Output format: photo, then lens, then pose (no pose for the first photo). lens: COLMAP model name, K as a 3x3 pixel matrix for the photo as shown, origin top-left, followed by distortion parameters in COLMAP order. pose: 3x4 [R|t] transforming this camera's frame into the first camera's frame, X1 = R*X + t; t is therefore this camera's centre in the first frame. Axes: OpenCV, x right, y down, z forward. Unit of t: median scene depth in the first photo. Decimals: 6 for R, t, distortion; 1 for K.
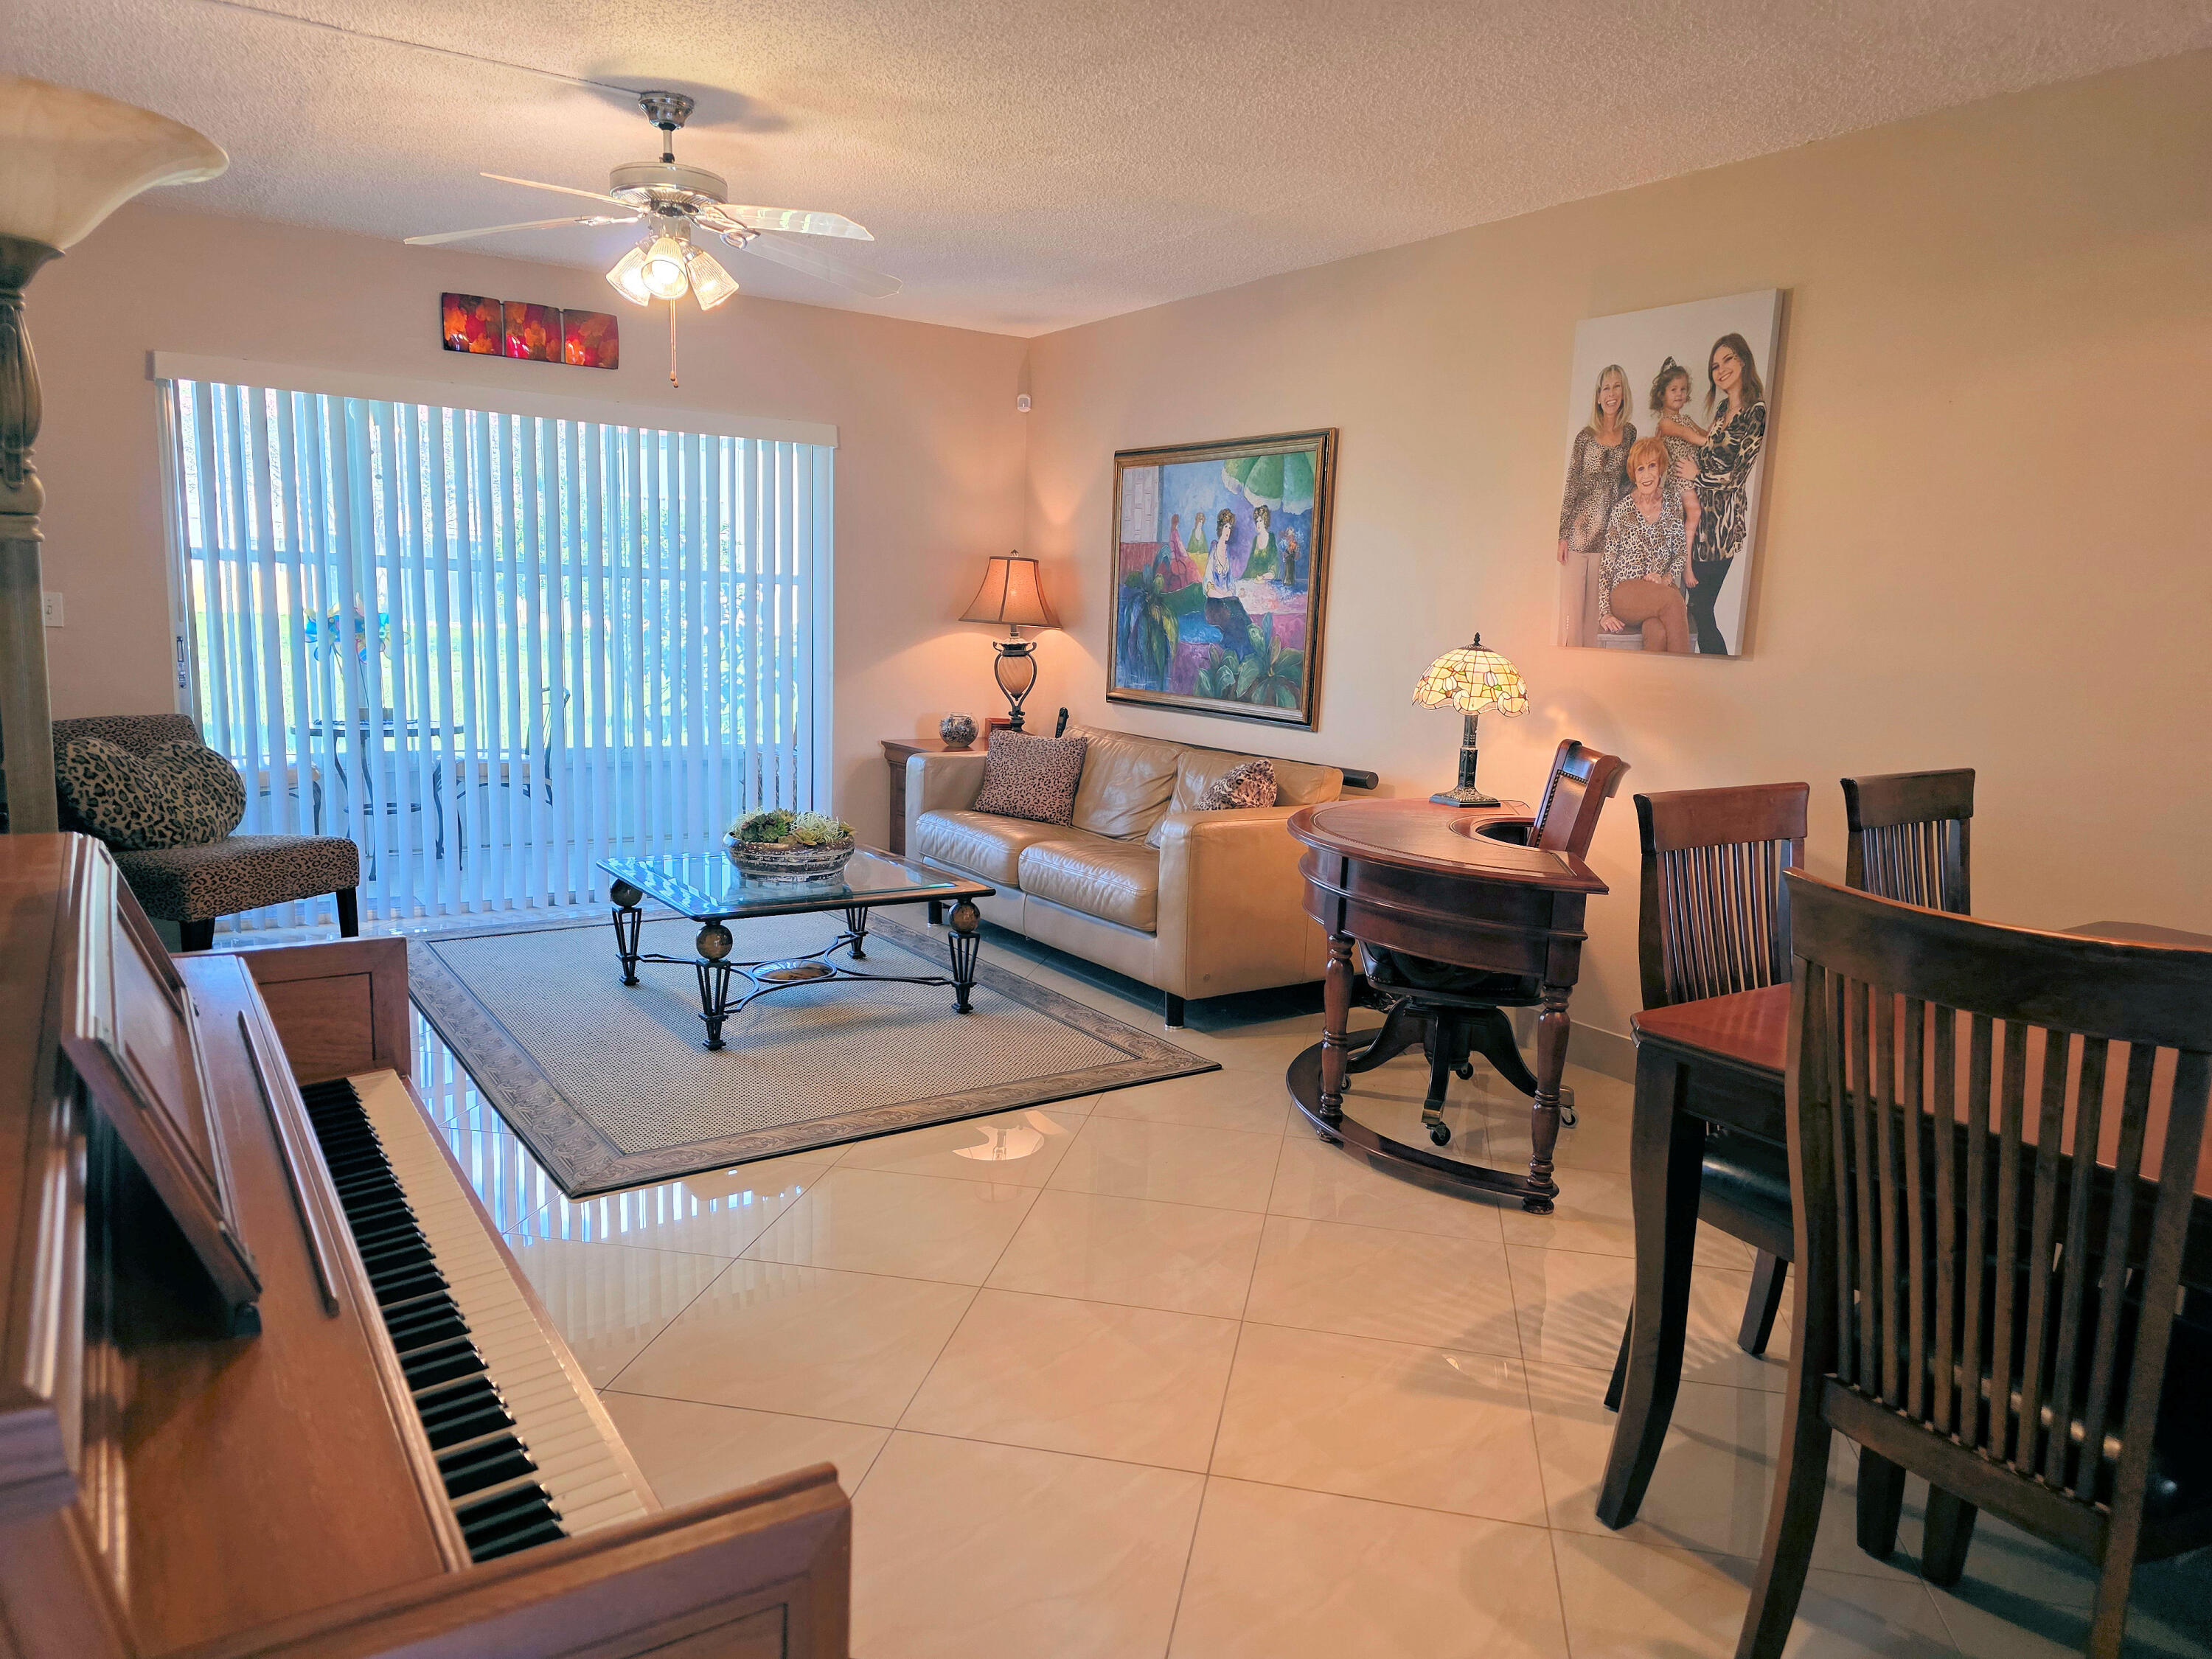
lens RADIAL K [[1490.4, 0, 1106.0], [0, 1490.4, 829.5], [0, 0, 1]] dist [0.090095, -0.090416]
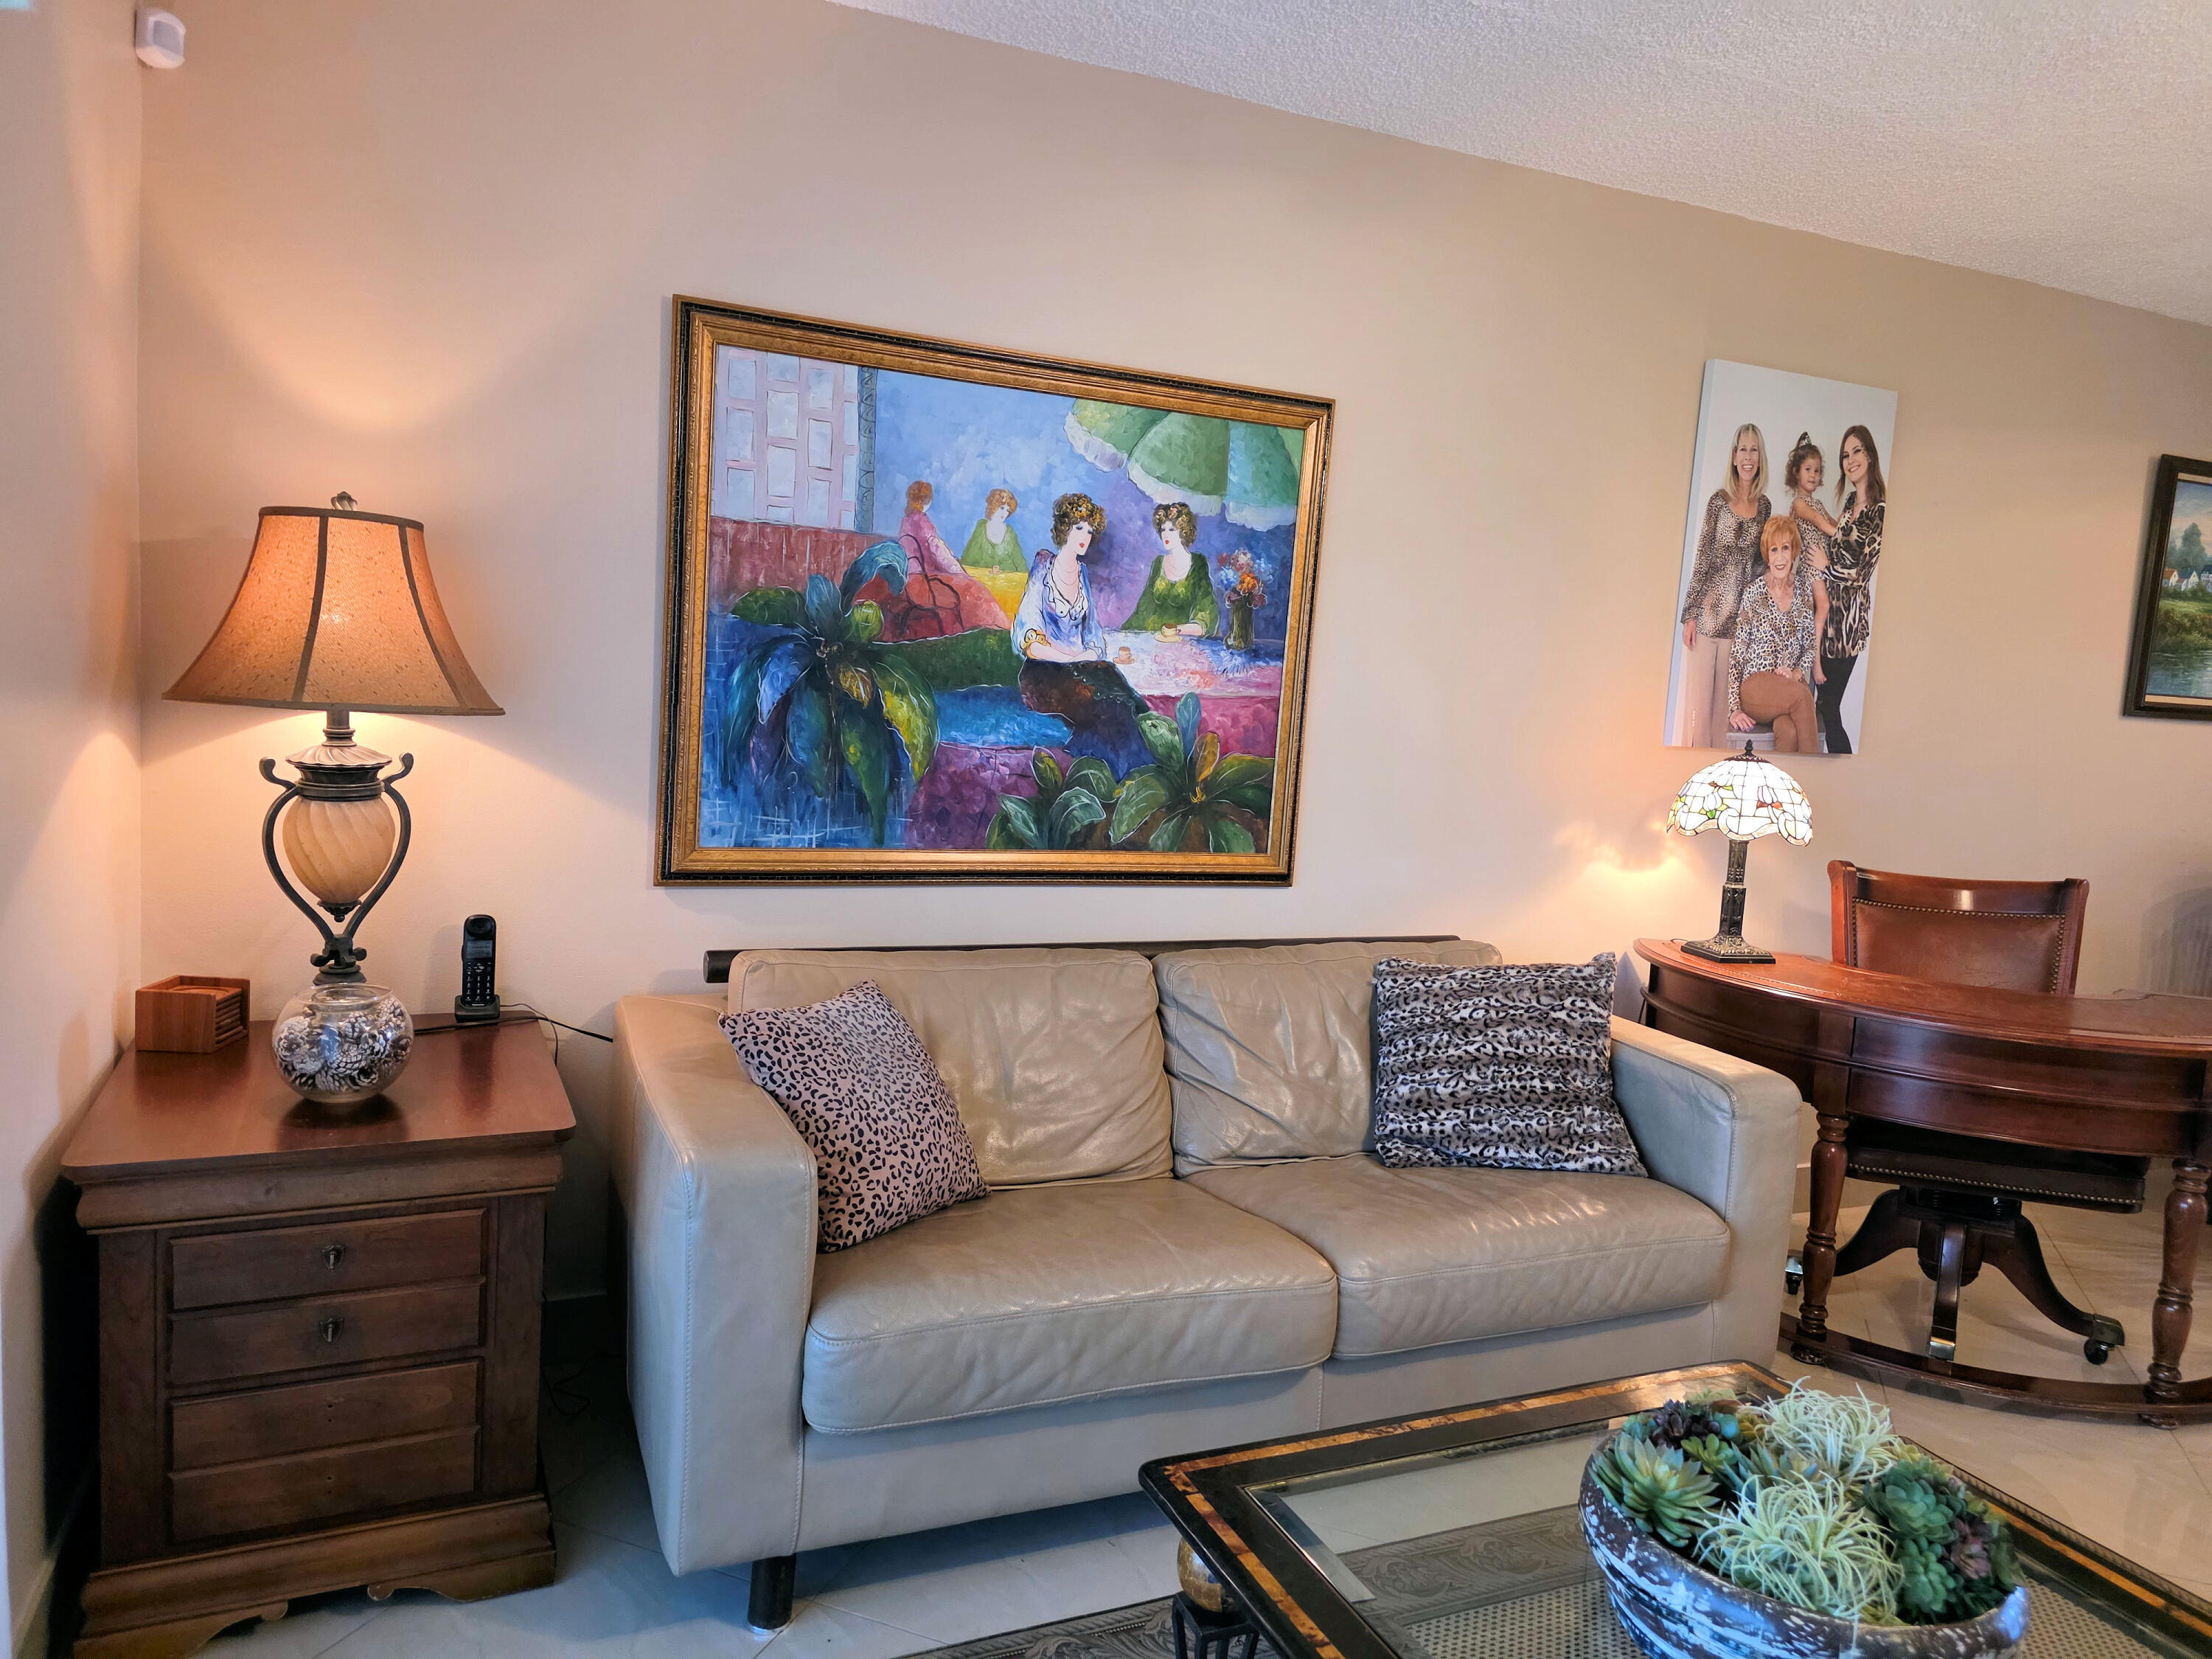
lens RADIAL K [[1490.4, 0, 1106.0], [0, 1490.4, 829.5], [0, 0, 1]] dist [0.090095, -0.090416]
pose [[0.175377, -0.126653, 0.976321, -0.588206], [0.095294, 0.989218, 0.111209, -0.204328], [-0.979879, 0.073534, 0.185555, 1.187385]]
